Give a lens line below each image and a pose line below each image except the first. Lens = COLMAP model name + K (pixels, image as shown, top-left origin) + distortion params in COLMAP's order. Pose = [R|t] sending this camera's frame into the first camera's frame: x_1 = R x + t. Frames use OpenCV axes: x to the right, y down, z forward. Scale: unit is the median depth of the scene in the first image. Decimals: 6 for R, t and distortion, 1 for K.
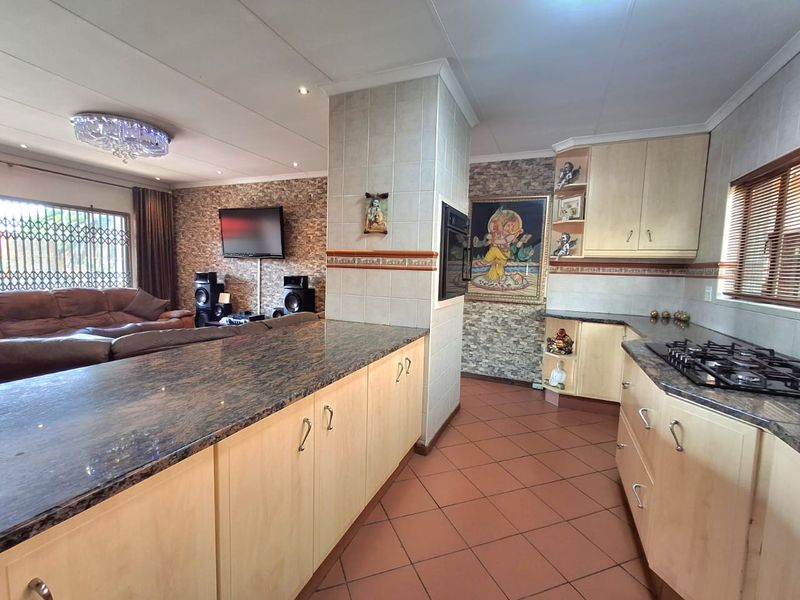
lens RADIAL K [[367.1, 0, 398.0], [0, 367.1, 297.6], [0, 0, 1]] dist [0.009000, 0.002147]
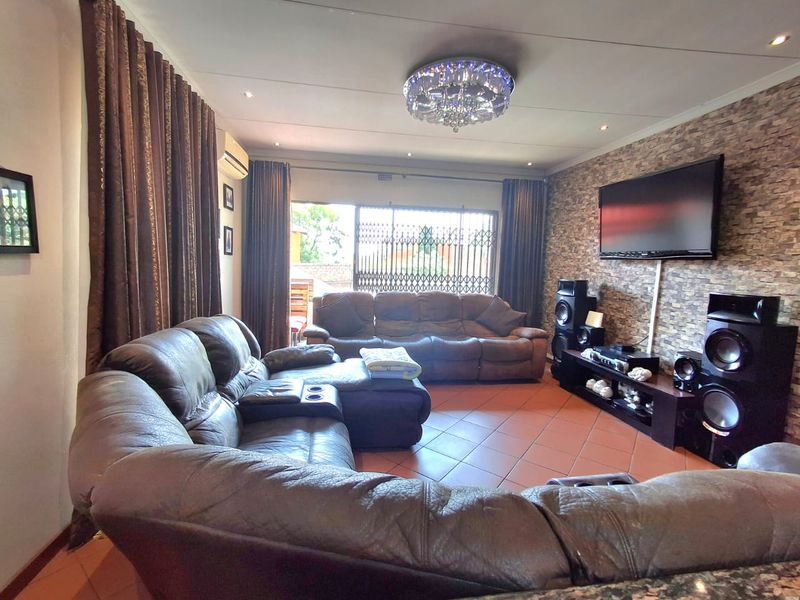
lens RADIAL K [[367.1, 0, 387.4], [0, 367.1, 296.0], [0, 0, 1]] dist [0.009000, 0.002147]
pose [[0.516638, 0.074319, -0.852973, -0.097365], [-0.089351, 0.995466, 0.032615, -0.029502], [0.851529, 0.059364, 0.520936, 0.329184]]
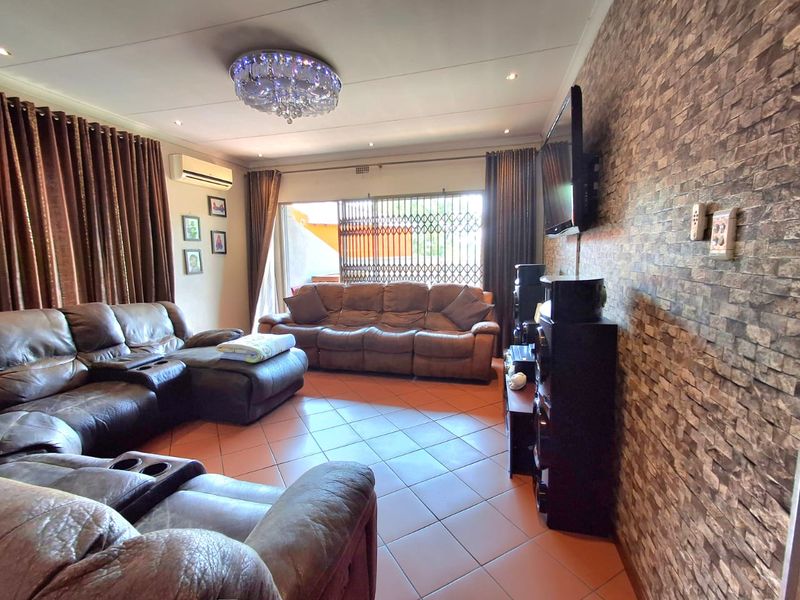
lens RADIAL K [[367.1, 0, 394.6], [0, 367.1, 296.1], [0, 0, 1]] dist [0.009000, 0.002147]
pose [[0.122337, 0.088573, -0.988528, 0.042202], [-0.064191, 0.994631, 0.081176, -0.055030], [0.990411, 0.053523, 0.127365, 0.726932]]
